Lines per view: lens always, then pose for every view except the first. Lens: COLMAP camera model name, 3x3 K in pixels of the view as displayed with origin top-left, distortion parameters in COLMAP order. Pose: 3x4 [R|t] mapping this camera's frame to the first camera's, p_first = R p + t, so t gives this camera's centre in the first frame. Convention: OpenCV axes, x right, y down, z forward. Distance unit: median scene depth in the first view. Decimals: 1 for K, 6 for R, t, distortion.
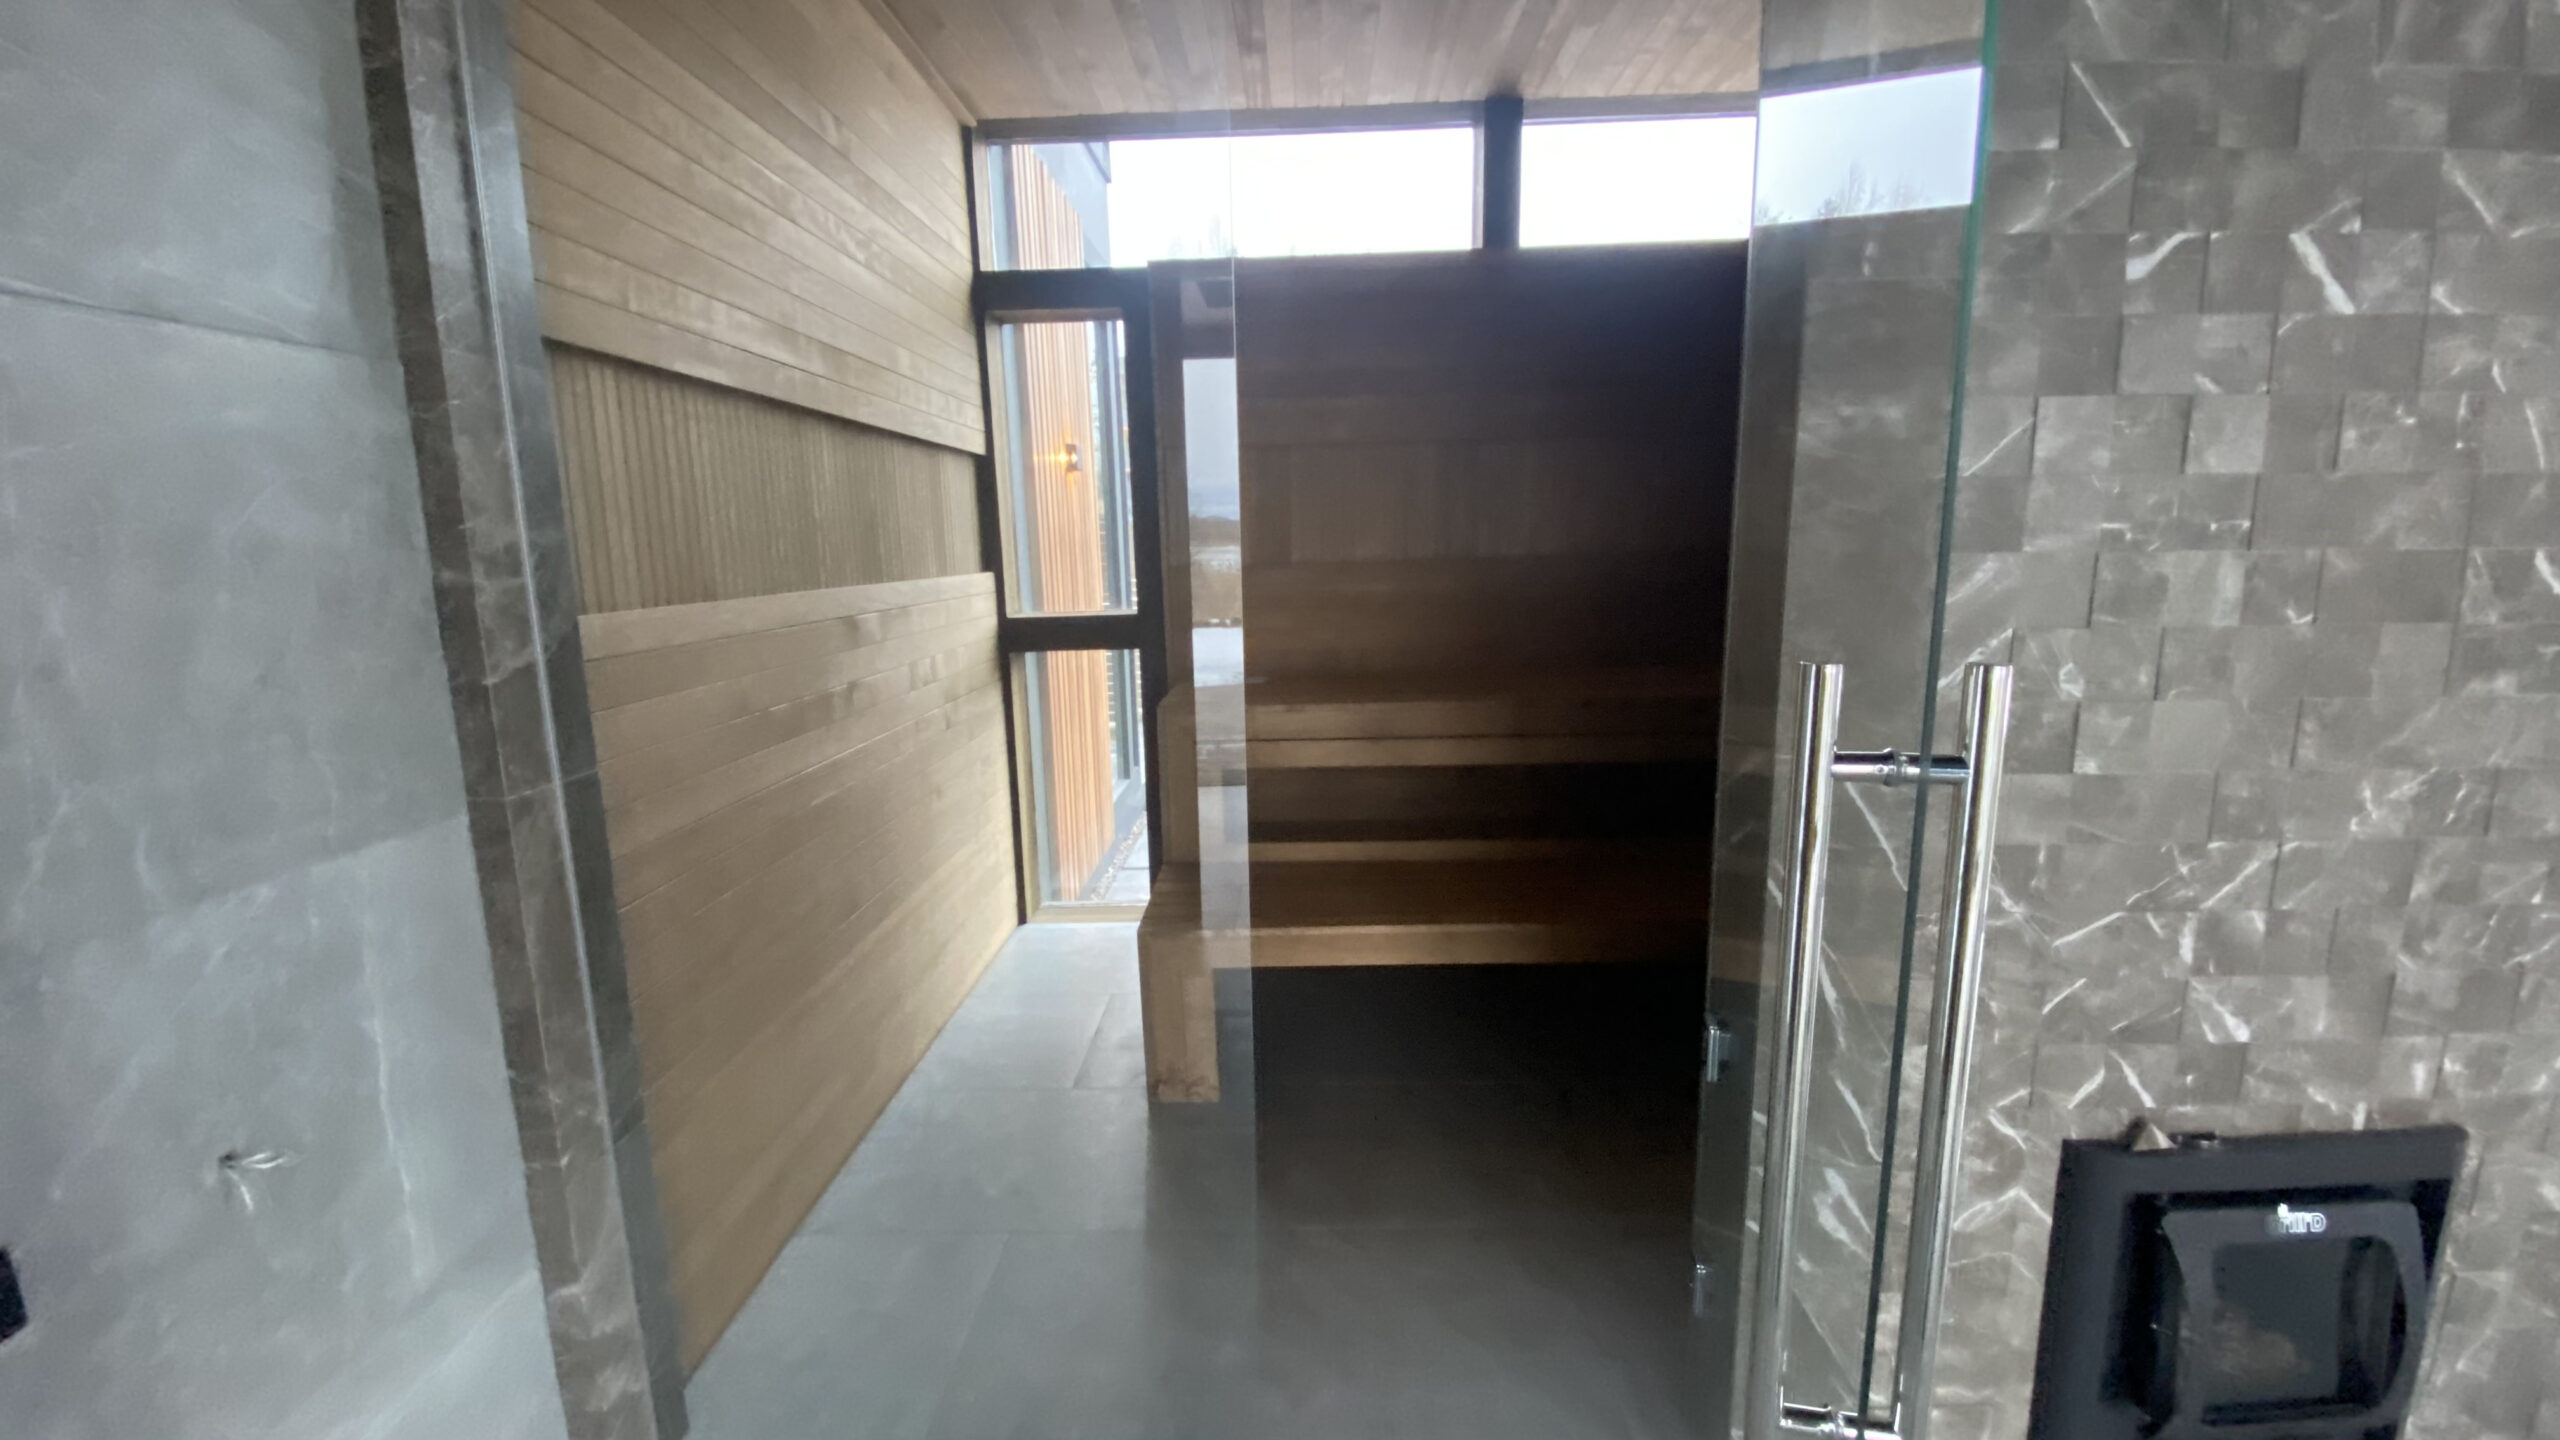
lens RADIAL K [[1023.0, 0, 1280.0], [0, 1023.0, 720.0], [0, 0, 1]] dist [0.011655, -0.015794]
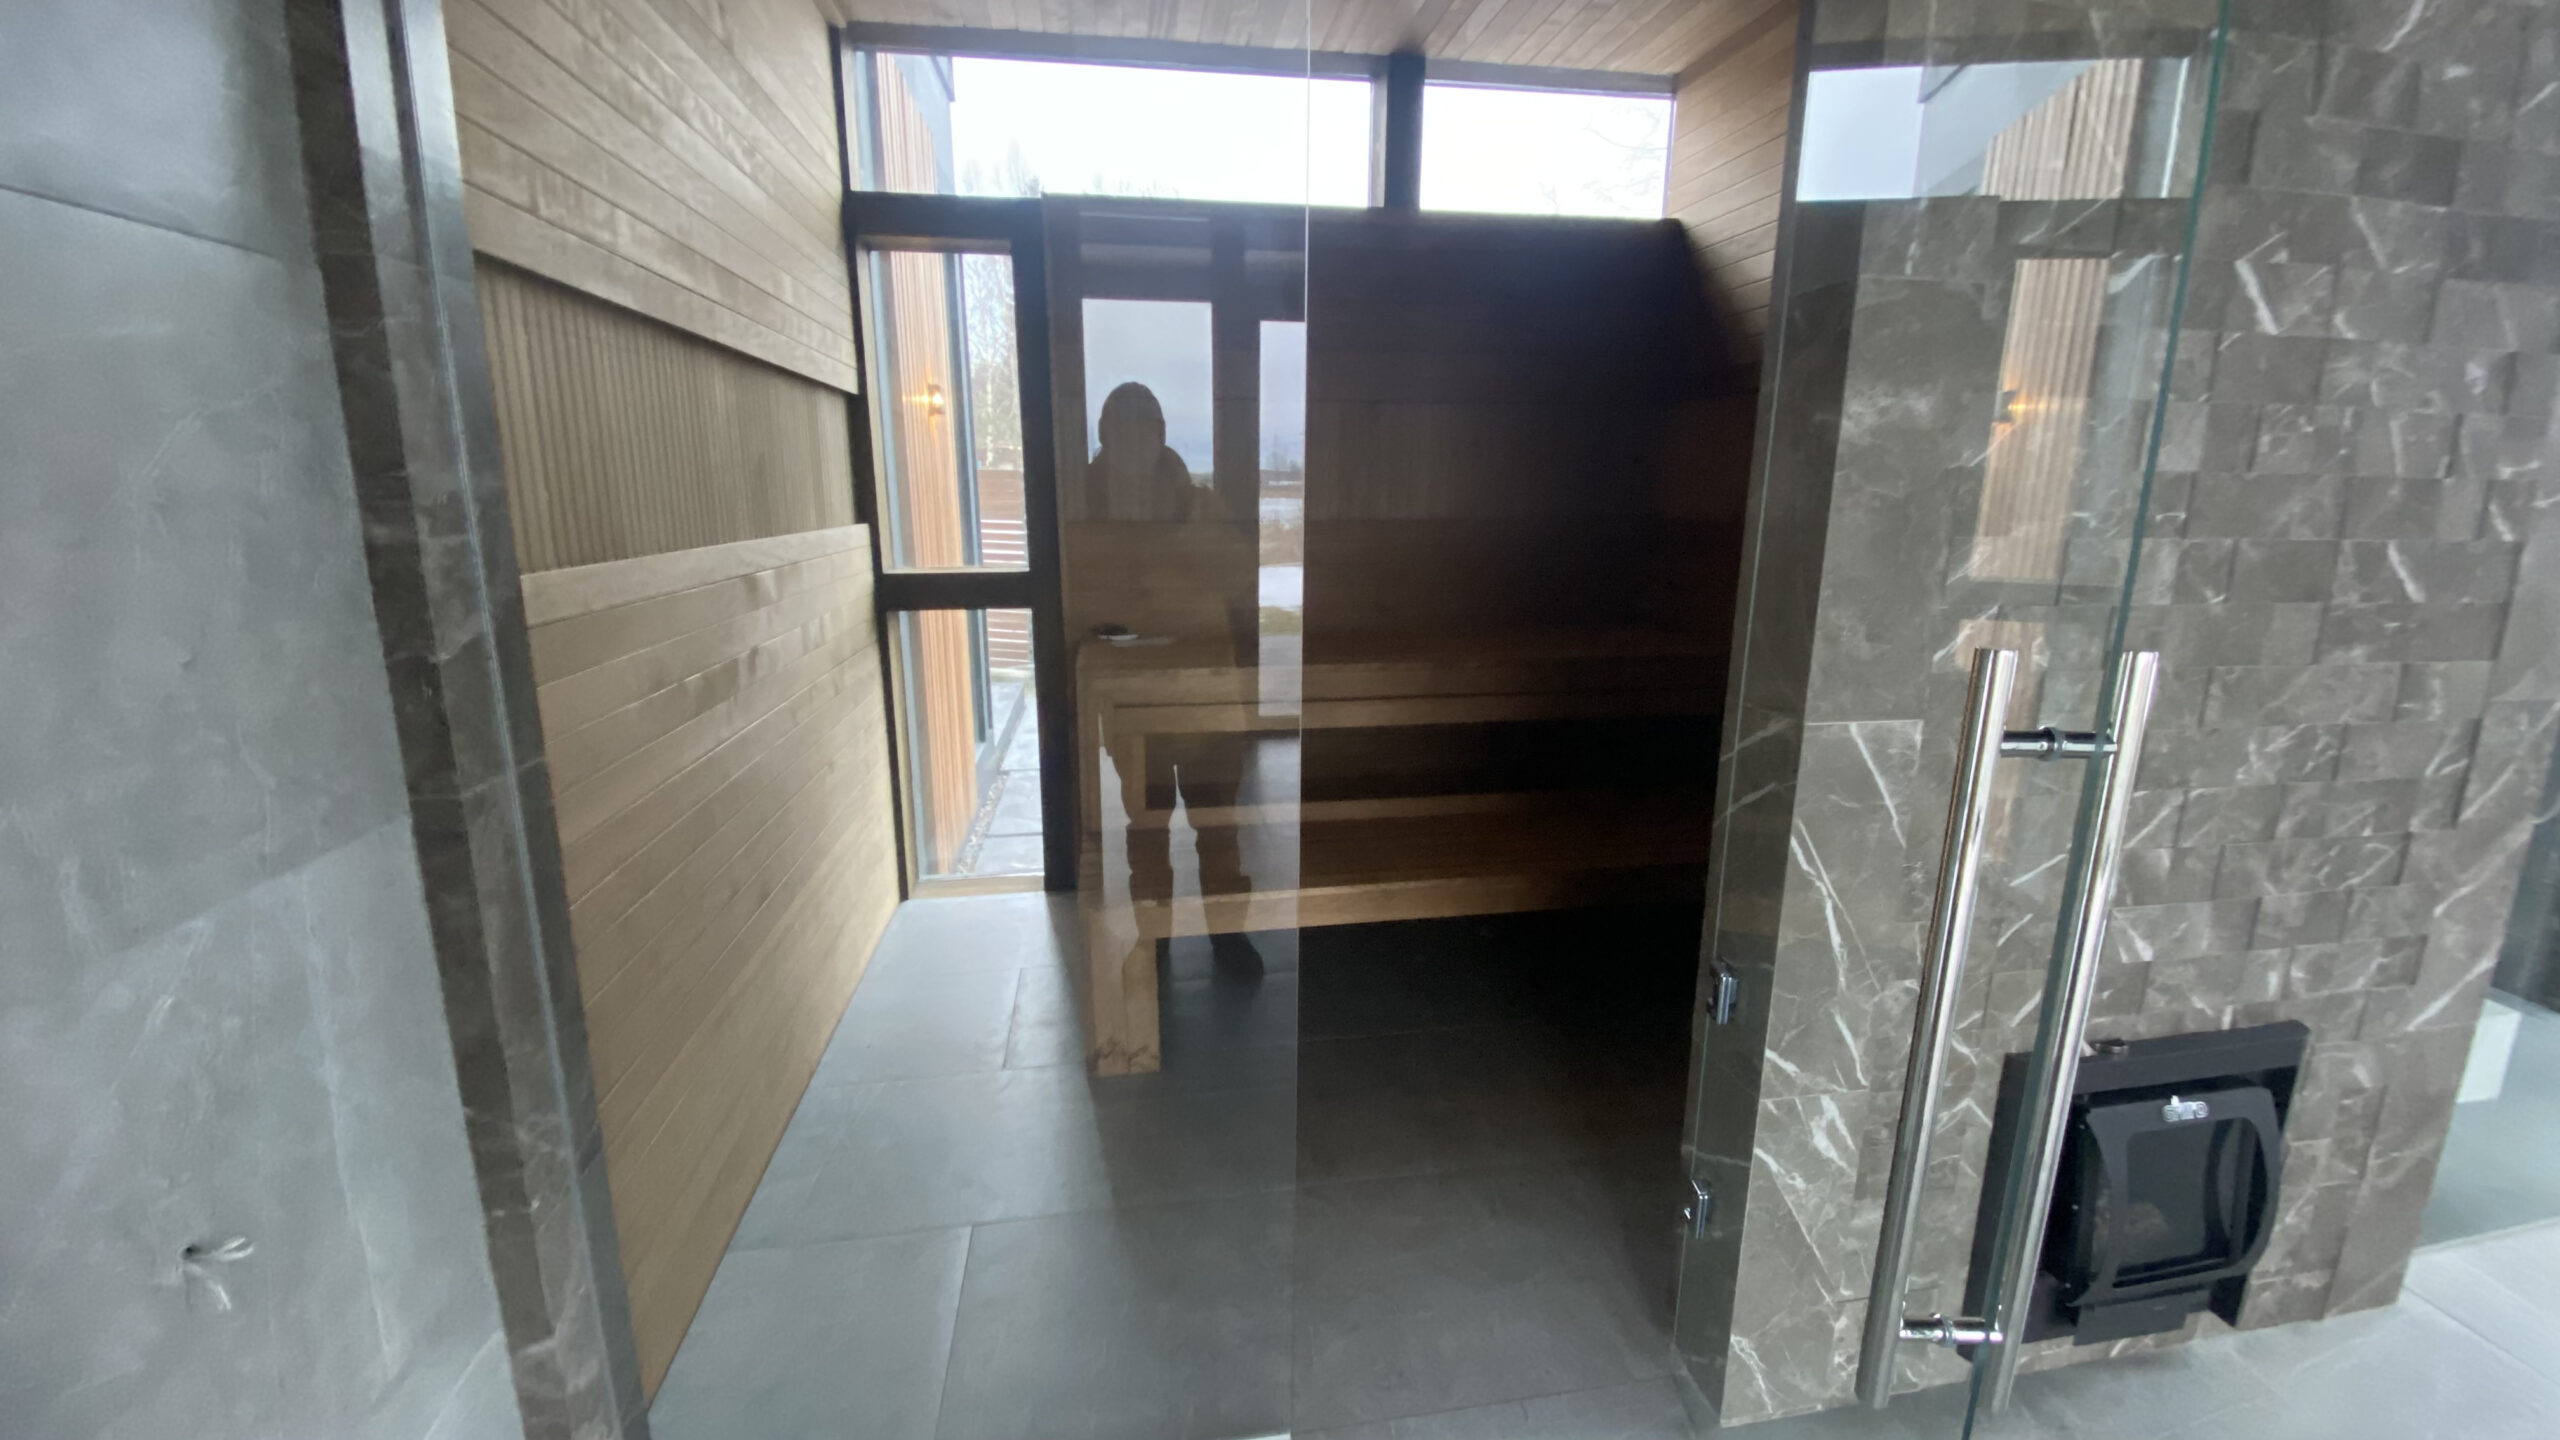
lens RADIAL K [[1023.0, 0, 1280.0], [0, 1023.0, 720.0], [0, 0, 1]] dist [0.011655, -0.015794]
pose [[0.982899, -0.015307, 0.183507, -0.234151], [0.007101, 0.998948, 0.045294, -0.019266], [-0.184007, -0.043217, 0.981974, 0.043213]]
